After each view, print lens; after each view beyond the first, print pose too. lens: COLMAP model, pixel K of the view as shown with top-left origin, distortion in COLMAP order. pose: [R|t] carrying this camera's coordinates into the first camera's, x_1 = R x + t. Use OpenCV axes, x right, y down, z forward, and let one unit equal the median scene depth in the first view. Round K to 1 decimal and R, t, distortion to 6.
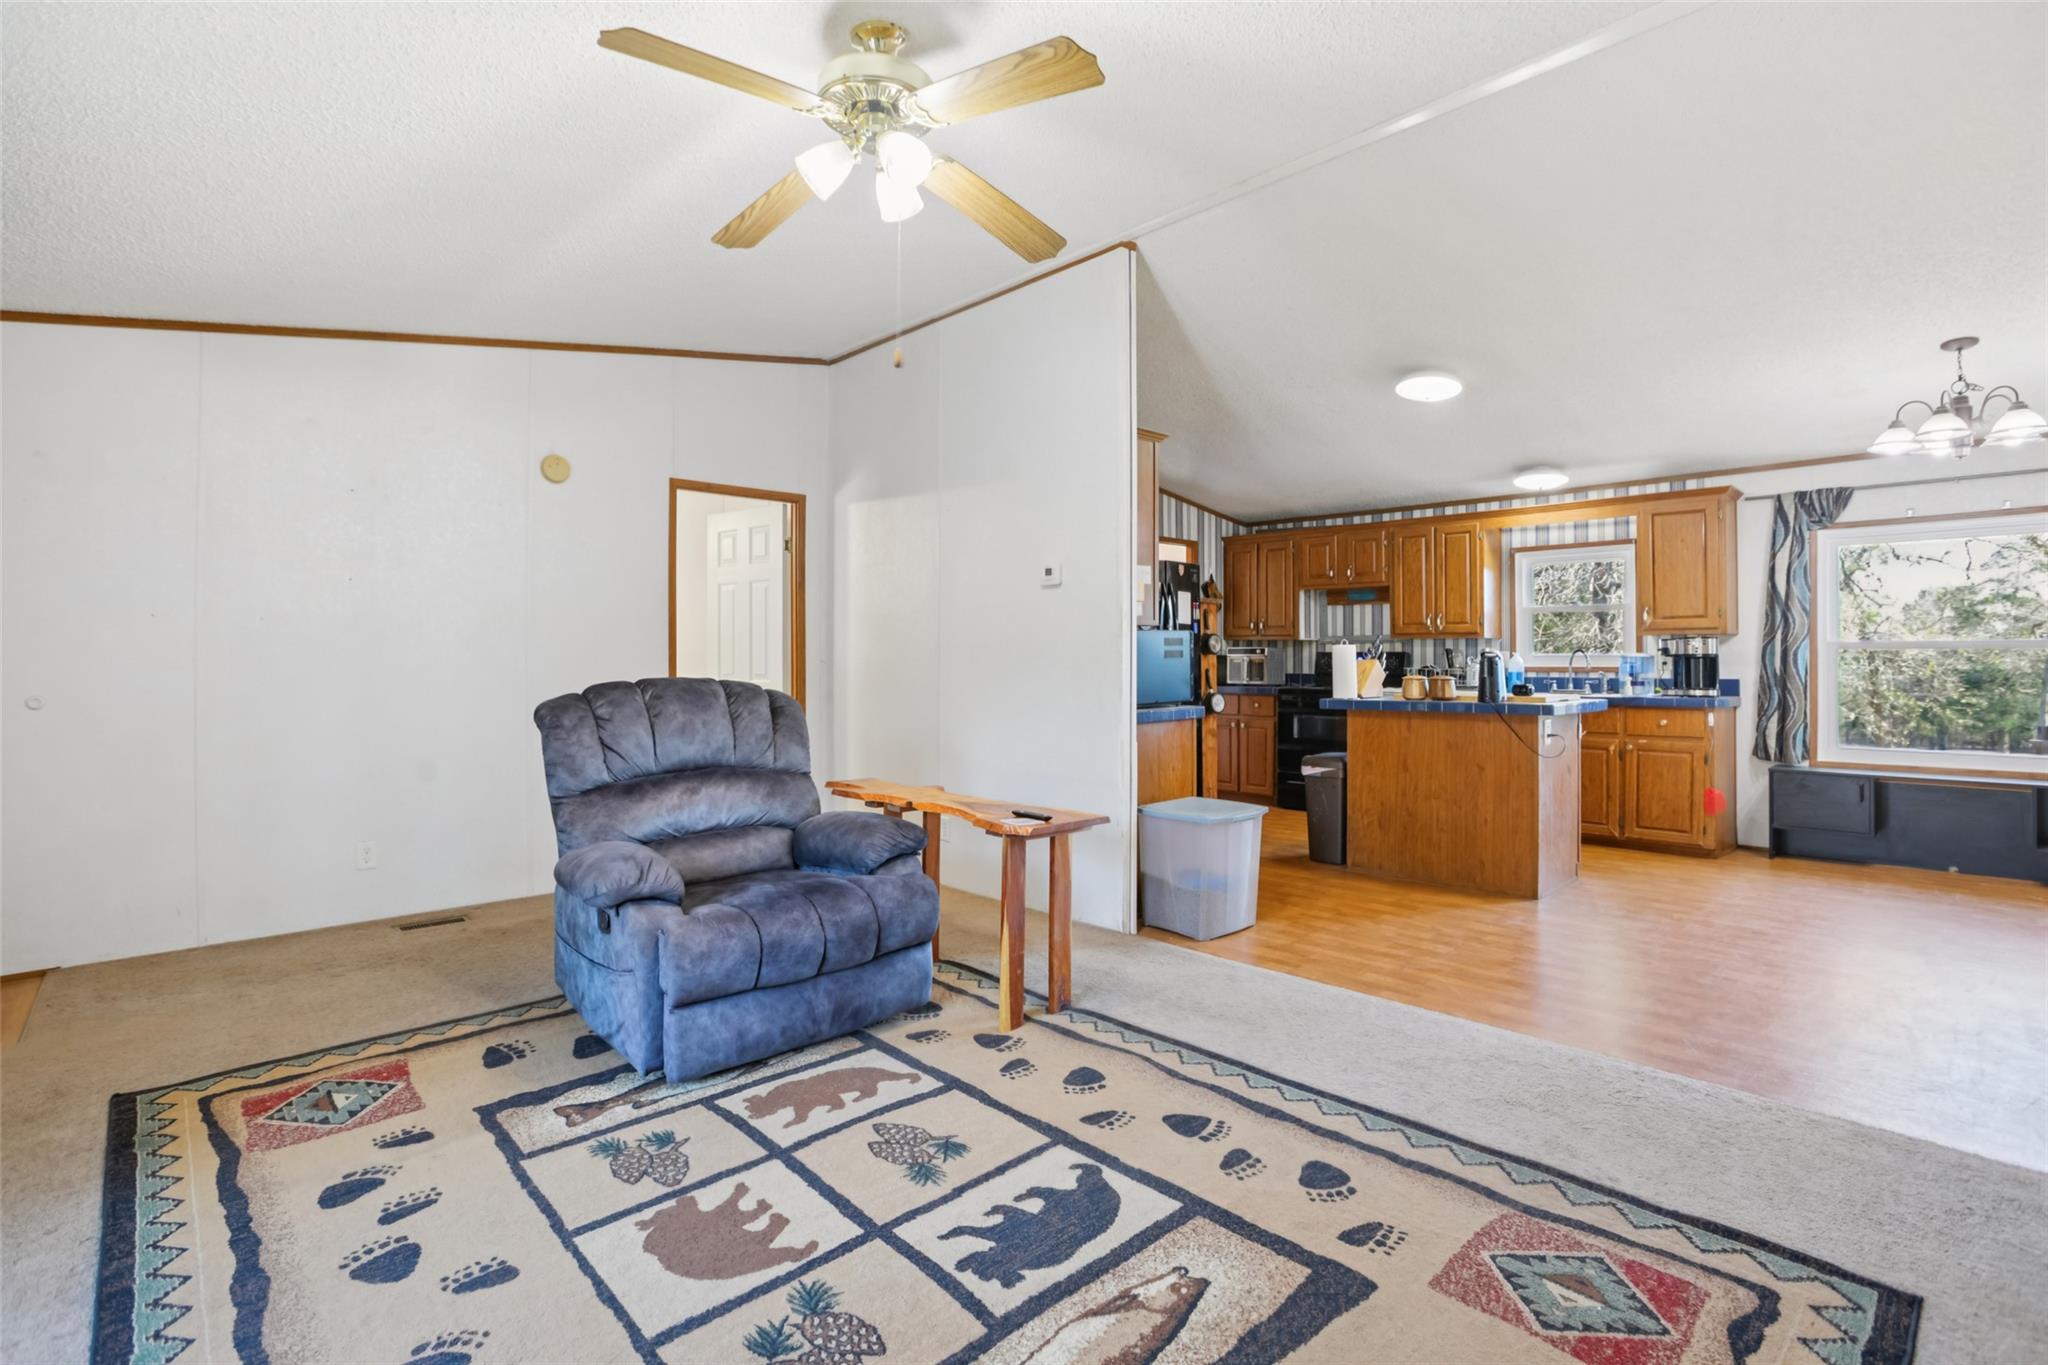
lens RADIAL K [[955.7, 0, 1045.4], [0, 955.7, 652.0], [0, 0, 1]] dist [-0.045965, 0.012477]
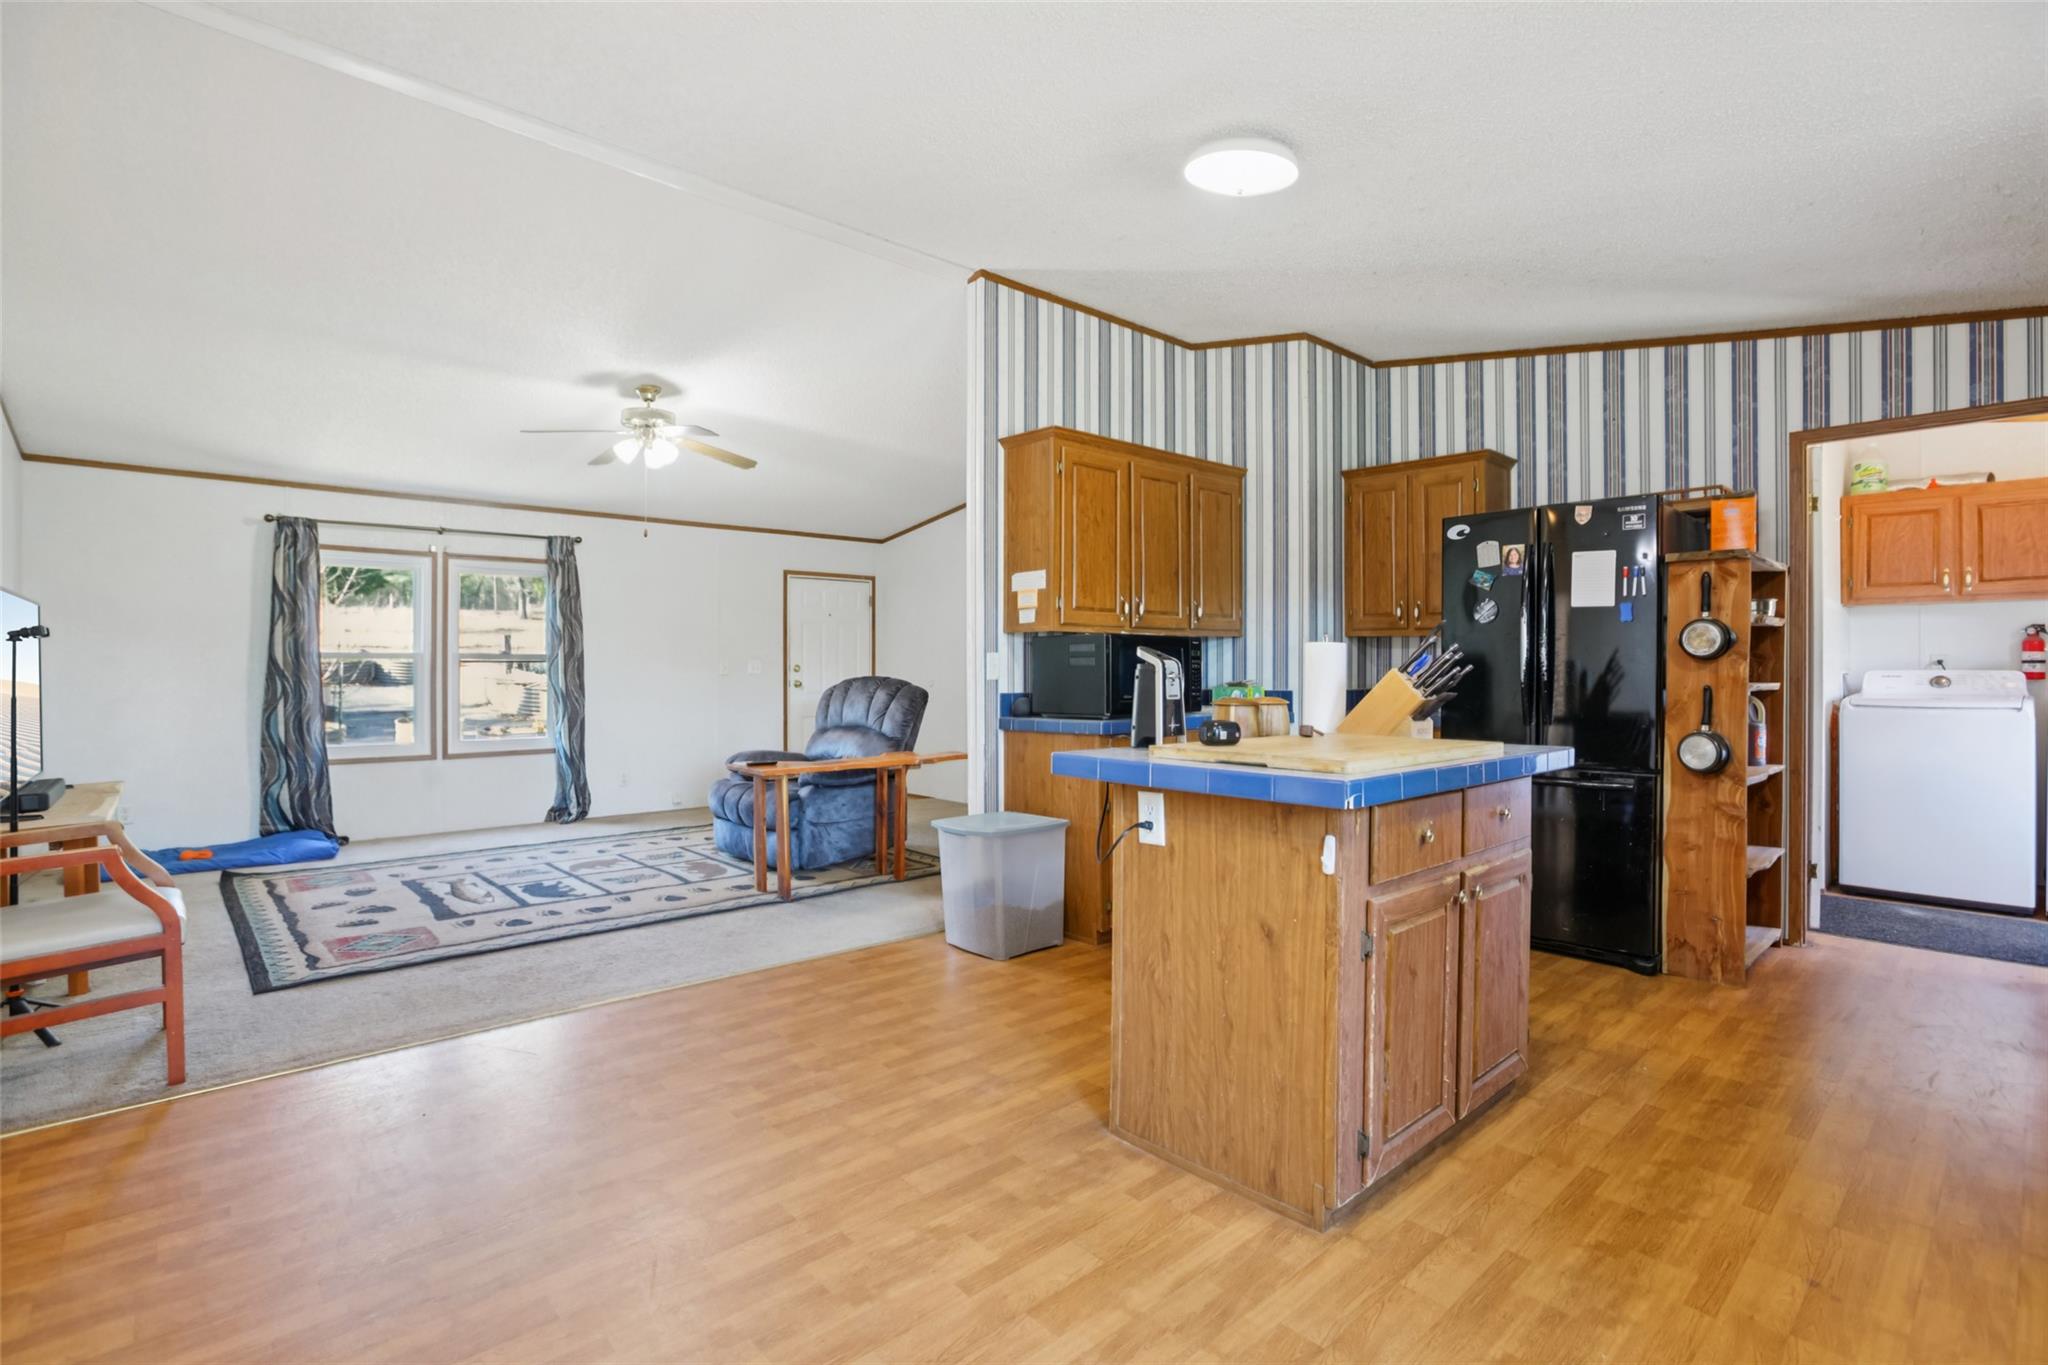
lens RADIAL K [[977.6, 0, 1027.0], [0, 977.6, 661.9], [0, 0, 1]] dist [-0.061513, 0.029720]
pose [[-0.022451, -0.002676, -0.999744, 2.212941], [0.006838, 0.999973, -0.002831, 0.009996], [0.999725, -0.006899, -0.022432, 2.030285]]
